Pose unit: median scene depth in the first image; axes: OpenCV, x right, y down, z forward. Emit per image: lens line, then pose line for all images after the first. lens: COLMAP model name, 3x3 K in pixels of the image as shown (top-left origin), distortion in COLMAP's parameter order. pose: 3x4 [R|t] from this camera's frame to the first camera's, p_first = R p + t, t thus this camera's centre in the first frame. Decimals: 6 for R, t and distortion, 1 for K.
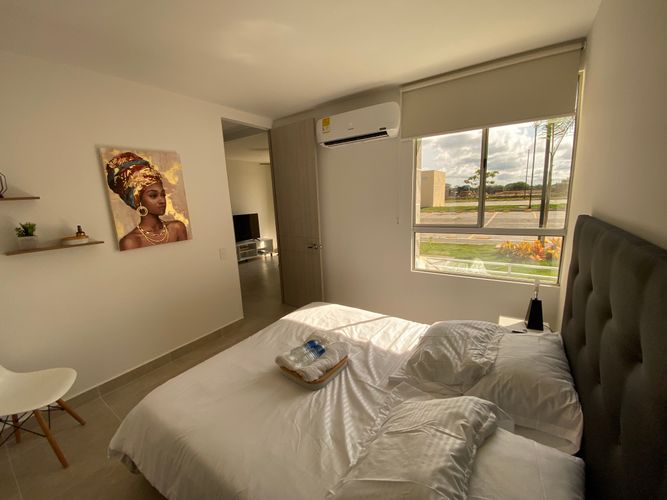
lens RADIAL K [[268.6, 0, 330.3], [0, 268.6, 249.5], [0, 0, 1]] dist [0.017705, -0.020241]
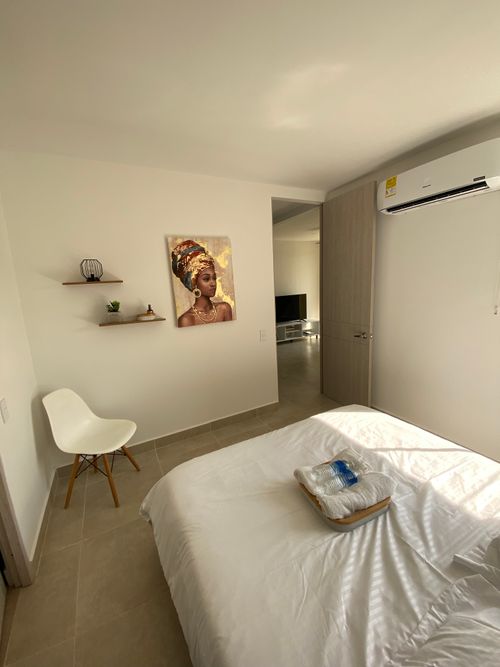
lens RADIAL K [[267.2, 0, 250.7], [0, 267.2, 331.8], [0, 0, 1]] dist [0.029739, -0.023670]
pose [[0.884280, 0.082459, -0.459620, 0.023042], [-0.075622, 0.996580, 0.033301, -0.039546], [0.460794, 0.005310, 0.887491, 0.136027]]
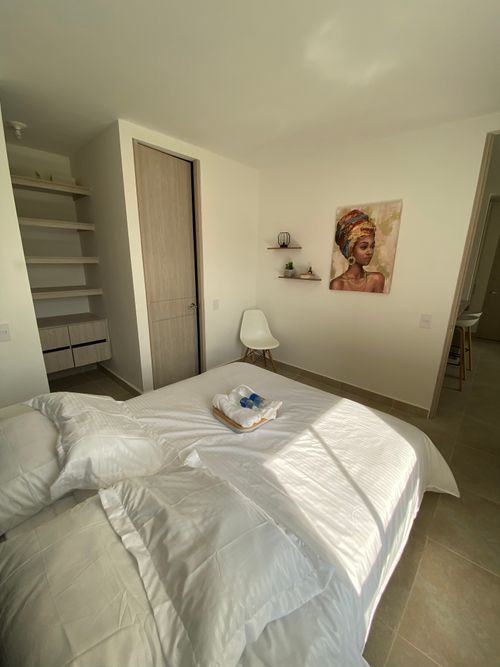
lens RADIAL K [[267.2, 0, 250.7], [0, 267.2, 331.8], [0, 0, 1]] dist [0.029739, -0.023670]
pose [[-0.148389, 0.299013, -0.942641, 0.652335], [-0.198890, 0.924694, 0.324629, -0.163067], [0.968723, 0.235653, -0.077744, 0.813907]]
